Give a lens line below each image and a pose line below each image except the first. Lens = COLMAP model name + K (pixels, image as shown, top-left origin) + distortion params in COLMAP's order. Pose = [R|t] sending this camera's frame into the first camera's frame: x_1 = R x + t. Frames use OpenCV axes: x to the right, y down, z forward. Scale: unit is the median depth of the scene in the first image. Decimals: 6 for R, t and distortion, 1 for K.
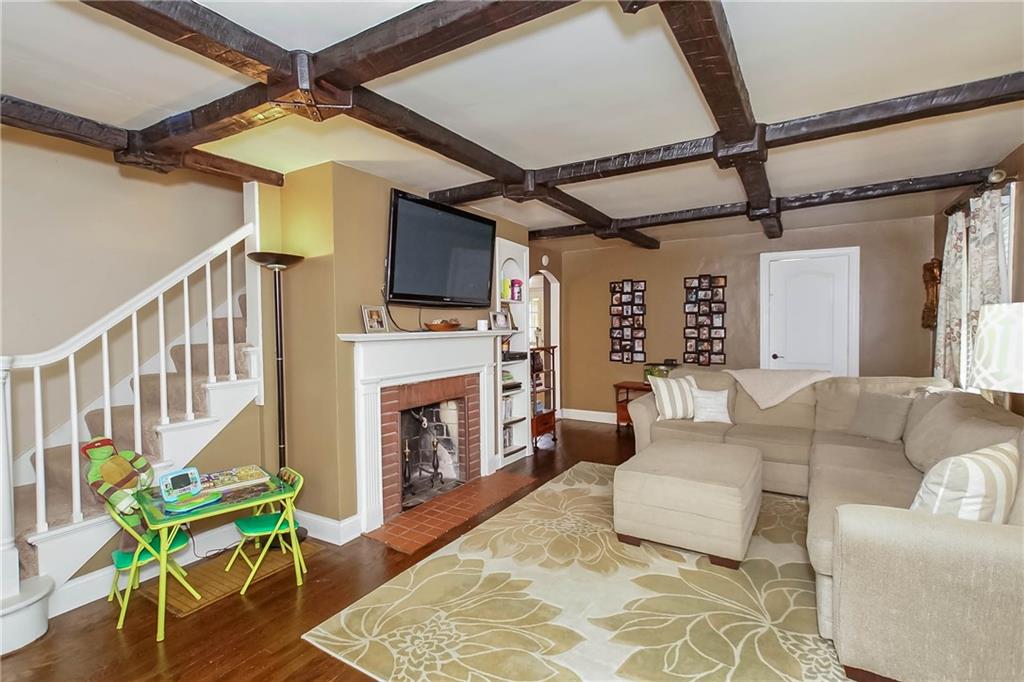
lens RADIAL K [[484.7, 0, 506.9], [0, 484.7, 338.1], [0, 0, 1]] dist [-0.004016, 0.016108]
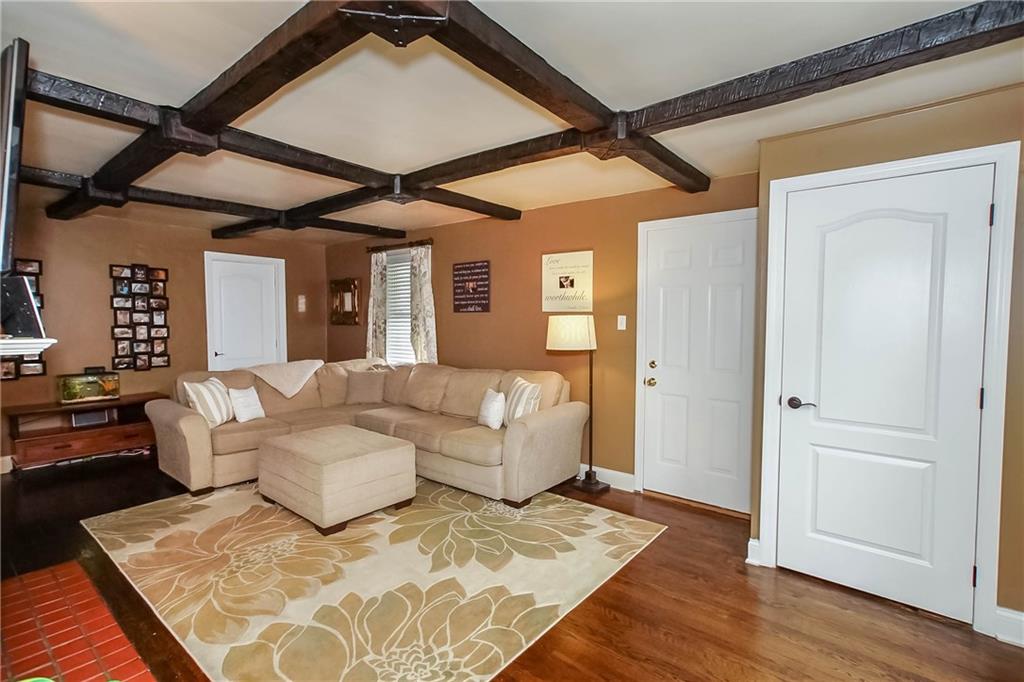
lens RADIAL K [[484.7, 0, 507.8], [0, 484.7, 336.6], [0, 0, 1]] dist [-0.004016, 0.016108]
pose [[0.132717, -0.023896, 0.990866, -0.585601], [0.026236, 0.999444, 0.020589, -0.006547], [-0.990807, 0.023264, 0.133270, 0.393106]]
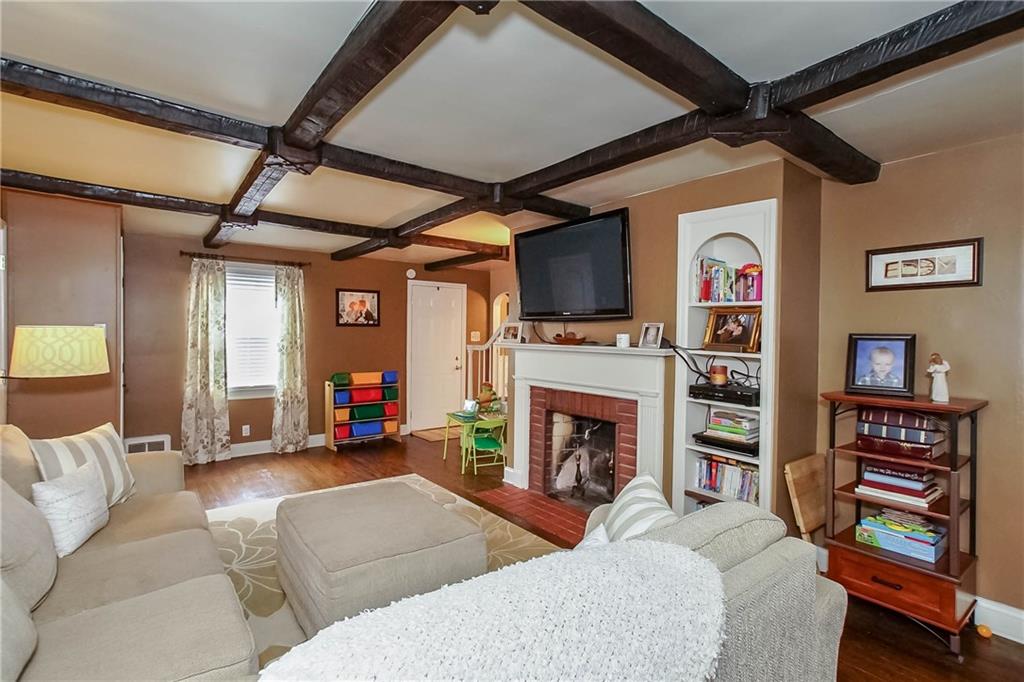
lens RADIAL K [[484.7, 0, 505.9], [0, 484.7, 340.4], [0, 0, 1]] dist [-0.004016, 0.016108]
pose [[-0.356365, 0.017850, -0.934176, 0.888830], [-0.034504, 0.998884, 0.032249, -0.052912], [0.933709, 0.043726, -0.355352, 1.268927]]
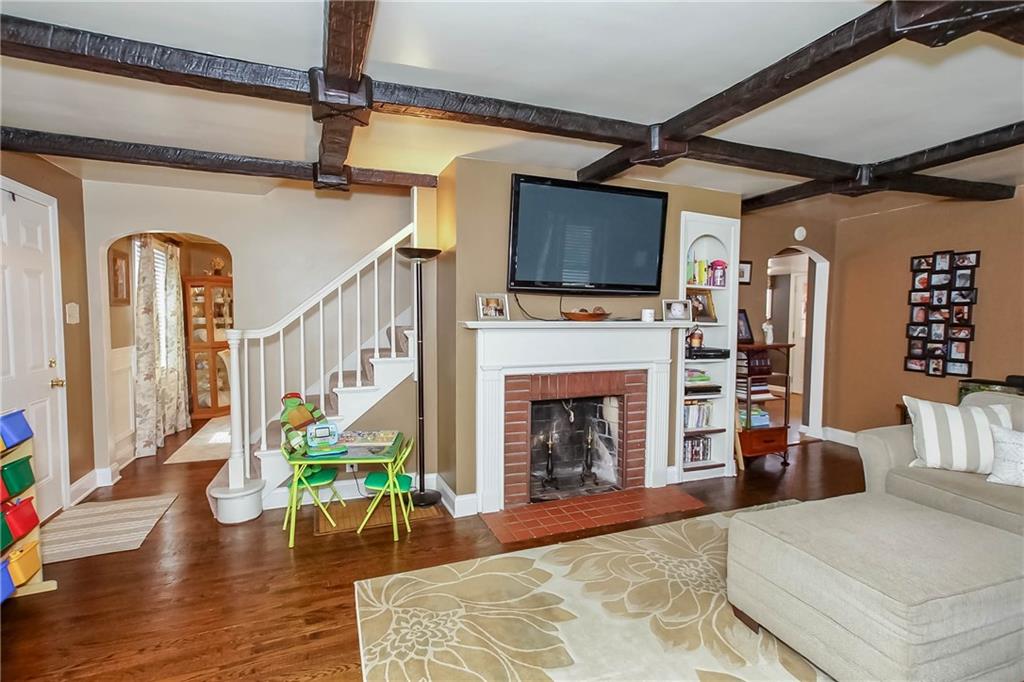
lens RADIAL K [[484.7, 0, 509.4], [0, 484.7, 339.2], [0, 0, 1]] dist [-0.004016, 0.016108]
pose [[0.802078, 0.049485, -0.595165, 0.308818], [-0.033089, 0.998713, 0.038446, -0.010418], [0.596302, -0.011143, 0.802683, 0.177397]]
